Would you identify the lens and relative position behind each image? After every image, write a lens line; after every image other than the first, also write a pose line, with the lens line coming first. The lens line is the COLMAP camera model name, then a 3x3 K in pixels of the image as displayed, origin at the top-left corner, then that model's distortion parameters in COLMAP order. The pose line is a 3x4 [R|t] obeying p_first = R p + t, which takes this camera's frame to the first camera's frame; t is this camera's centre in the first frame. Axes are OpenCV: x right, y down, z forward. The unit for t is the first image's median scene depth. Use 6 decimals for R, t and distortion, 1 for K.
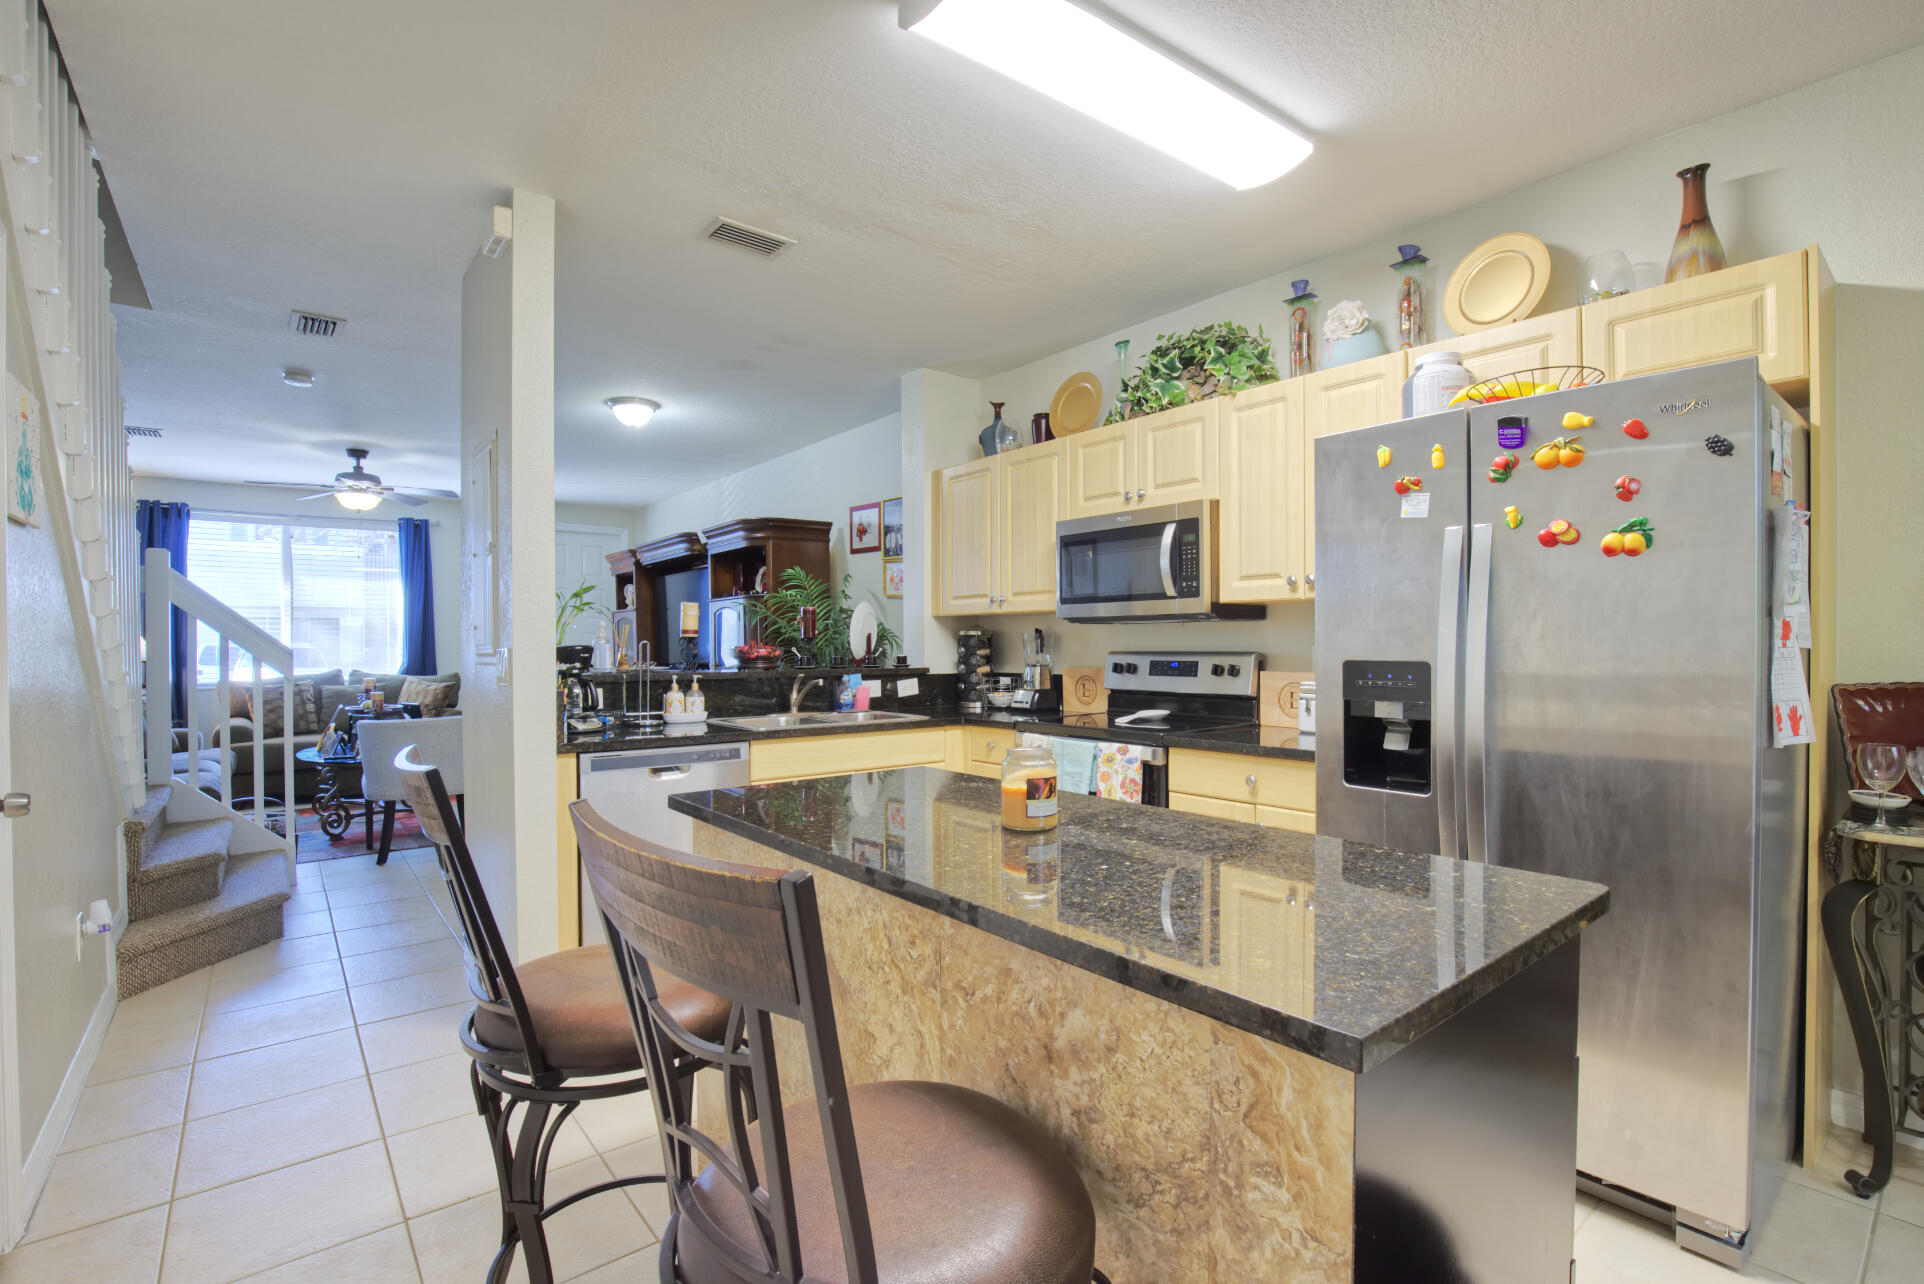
lens RADIAL K [[878.2, 0, 945.0], [0, 878.2, 641.4], [0, 0, 1]] dist [-0.004586, -0.000912]
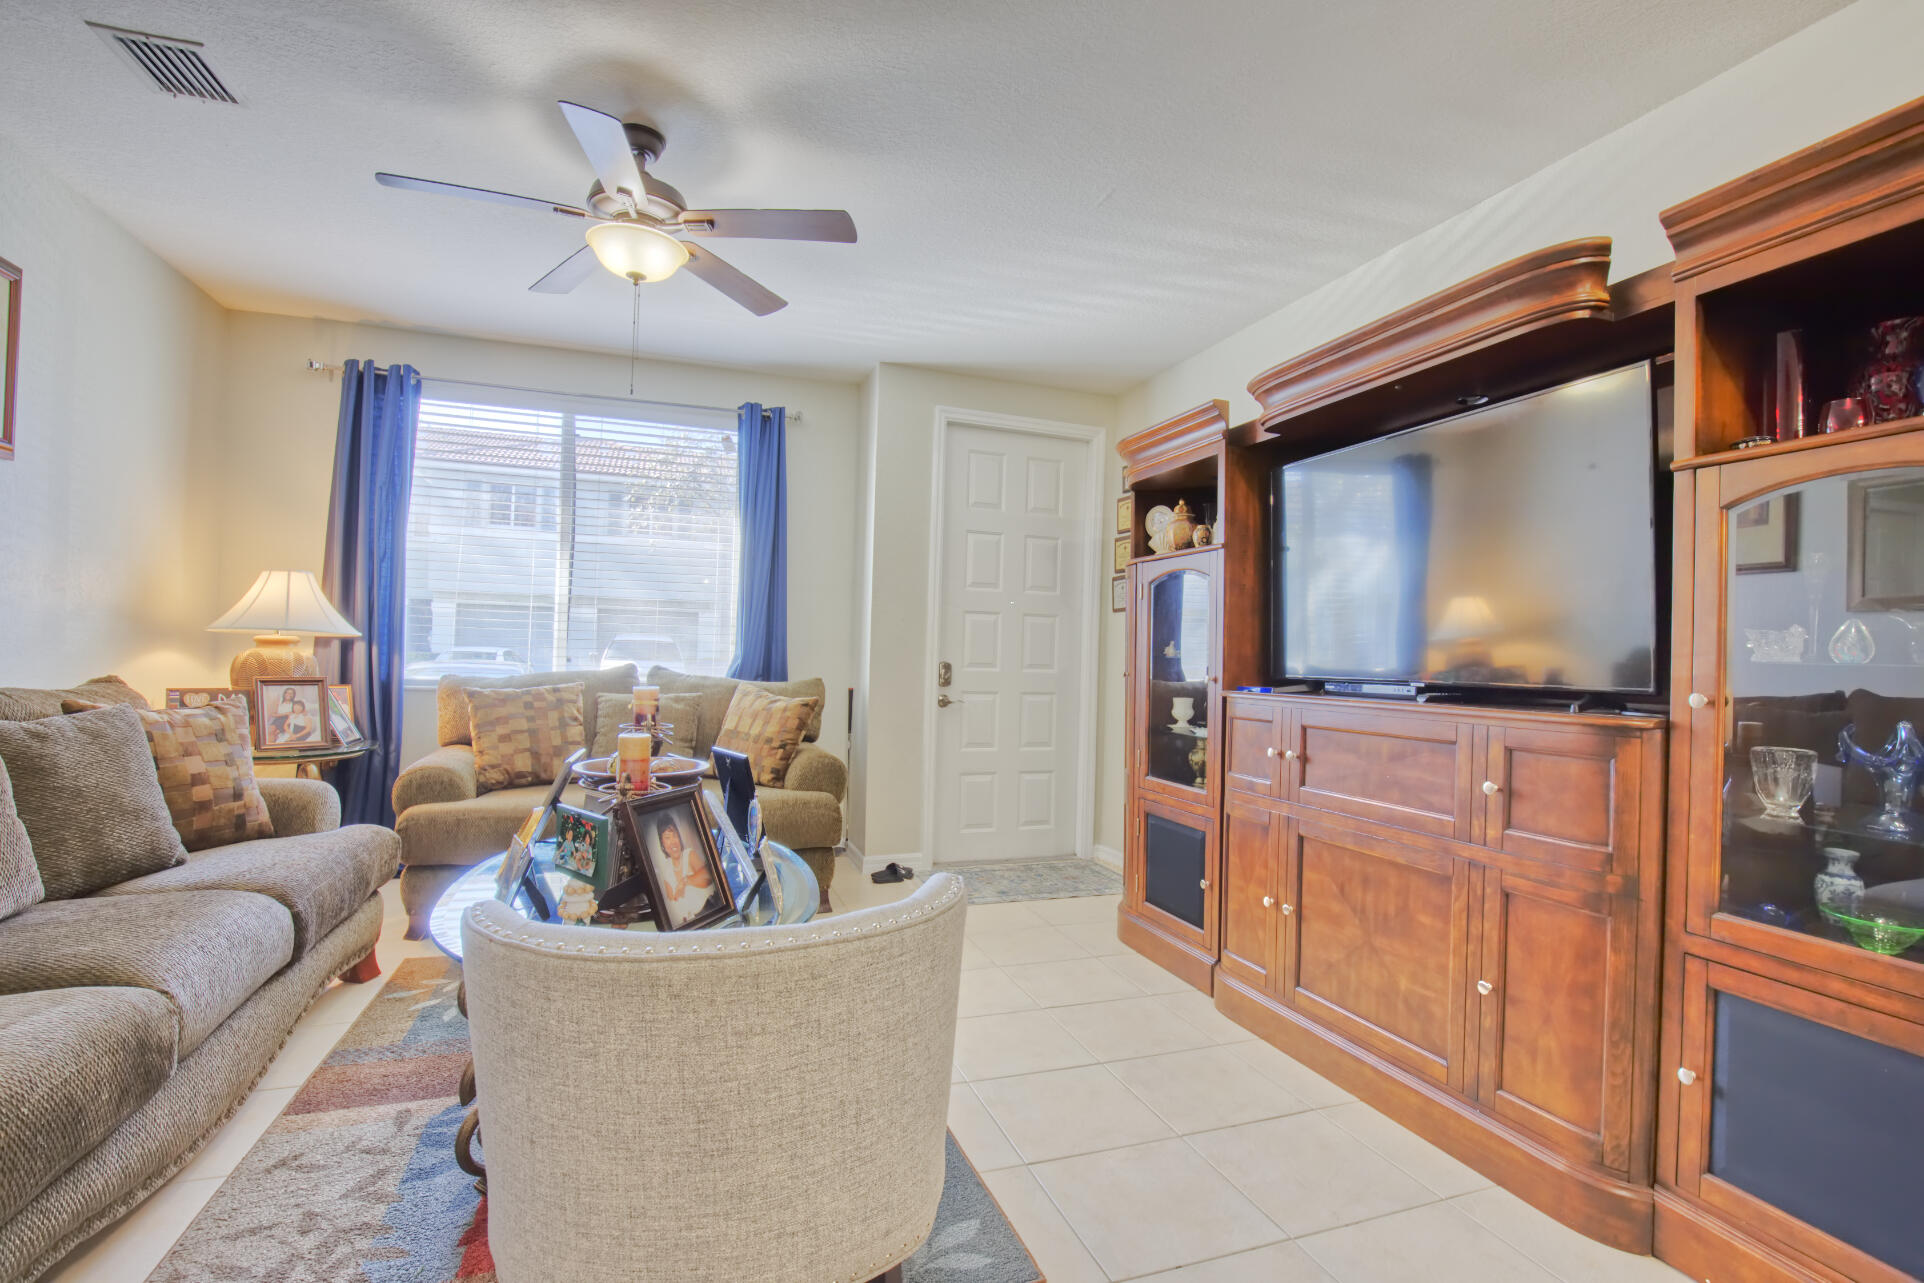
lens RADIAL K [[878.2, 0, 963.2], [0, 878.2, 640.7], [0, 0, 1]] dist [-0.004586, -0.000912]
pose [[0.948302, 0.028296, -0.316105, -0.390634], [-0.034050, 0.999340, -0.012692, 0.020389], [0.315537, 0.022799, 0.948639, 0.662940]]
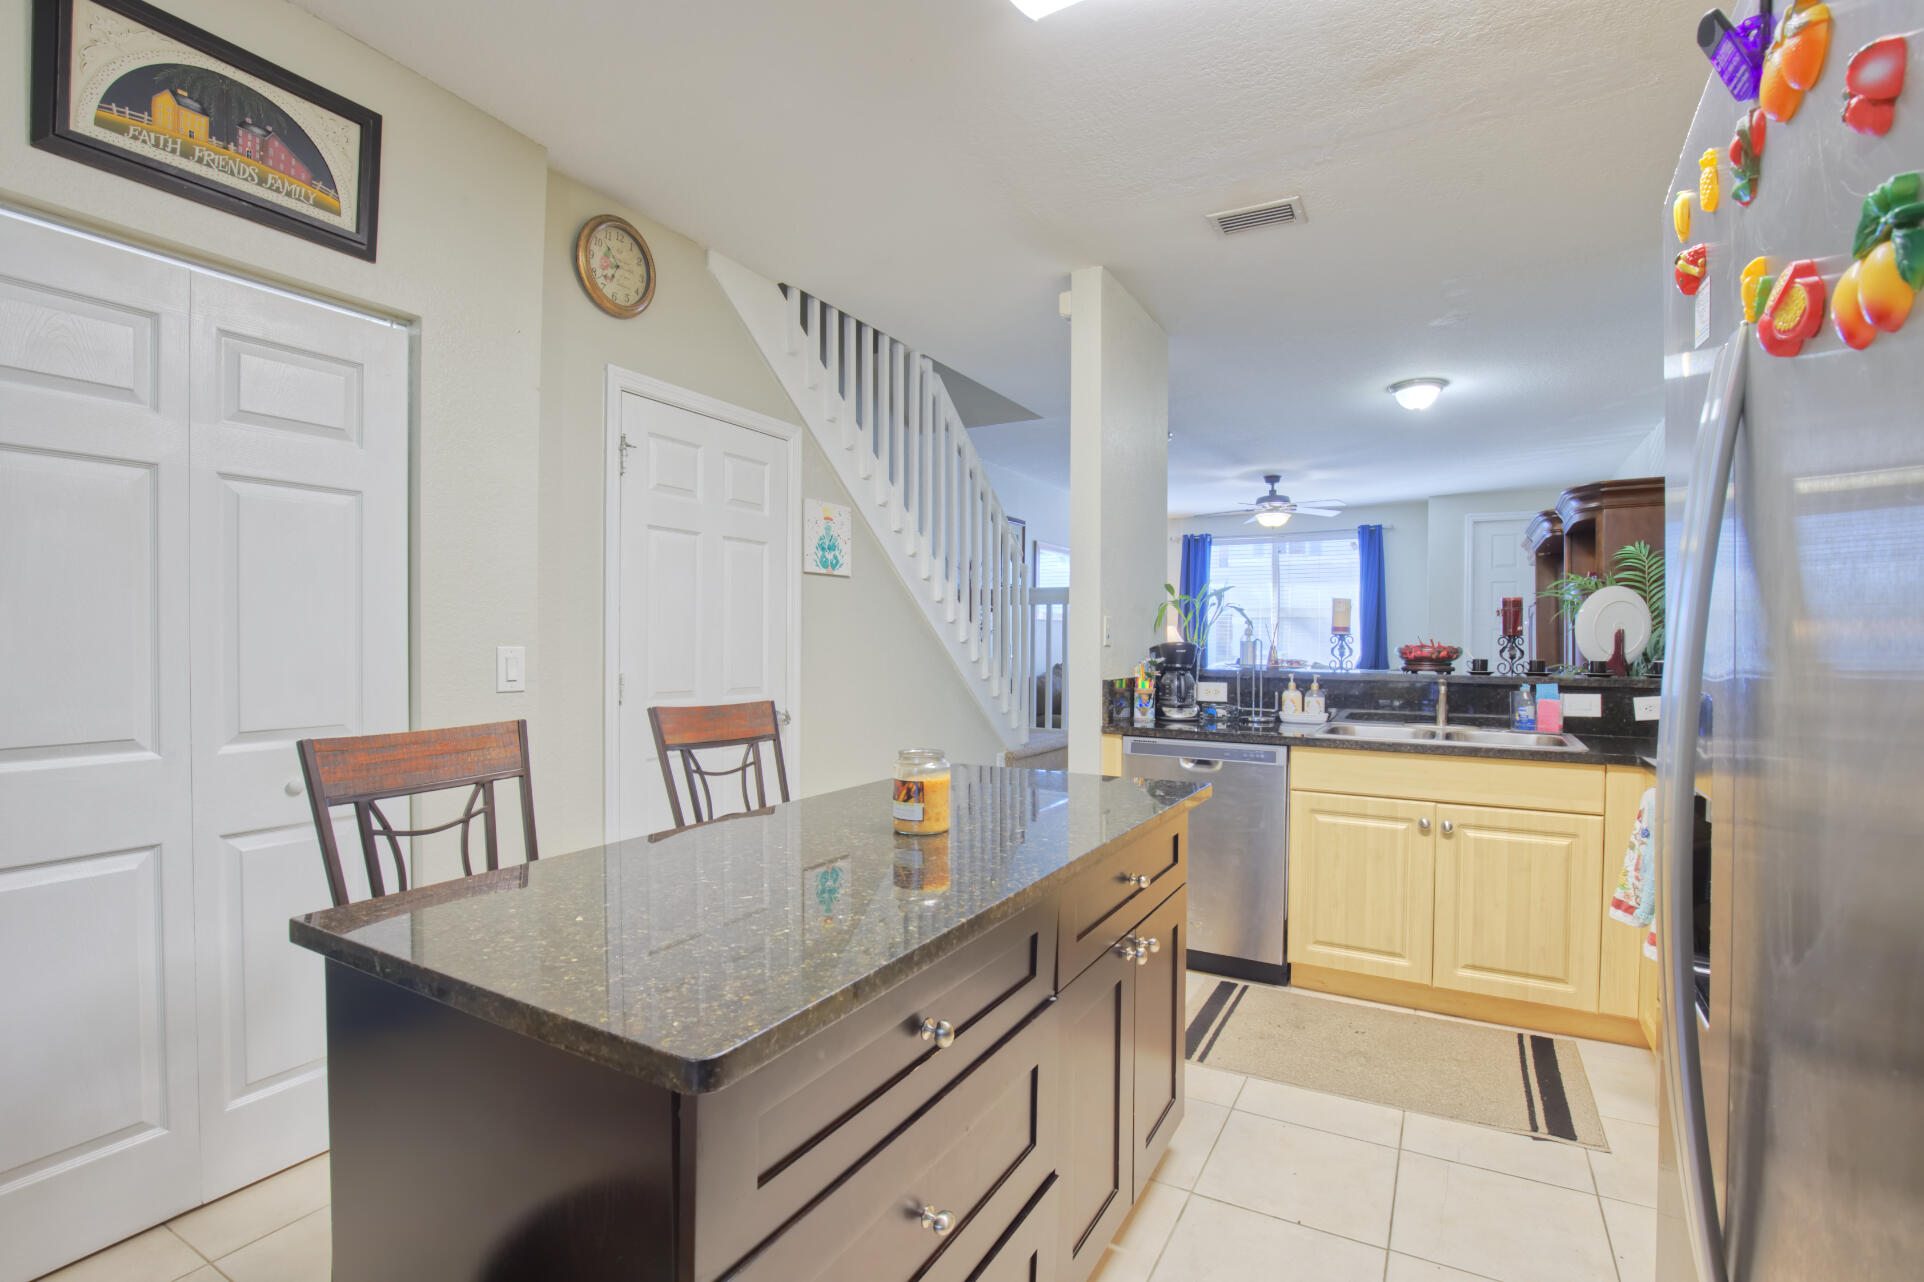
lens RADIAL K [[878.2, 0, 976.8], [0, 878.2, 651.3], [0, 0, 1]] dist [-0.004586, -0.000912]
pose [[0.403890, 0.018195, -0.914627, 0.251827], [-0.005575, 0.999833, 0.017428, -0.001091], [0.914791, -0.001940, 0.403923, 0.158444]]
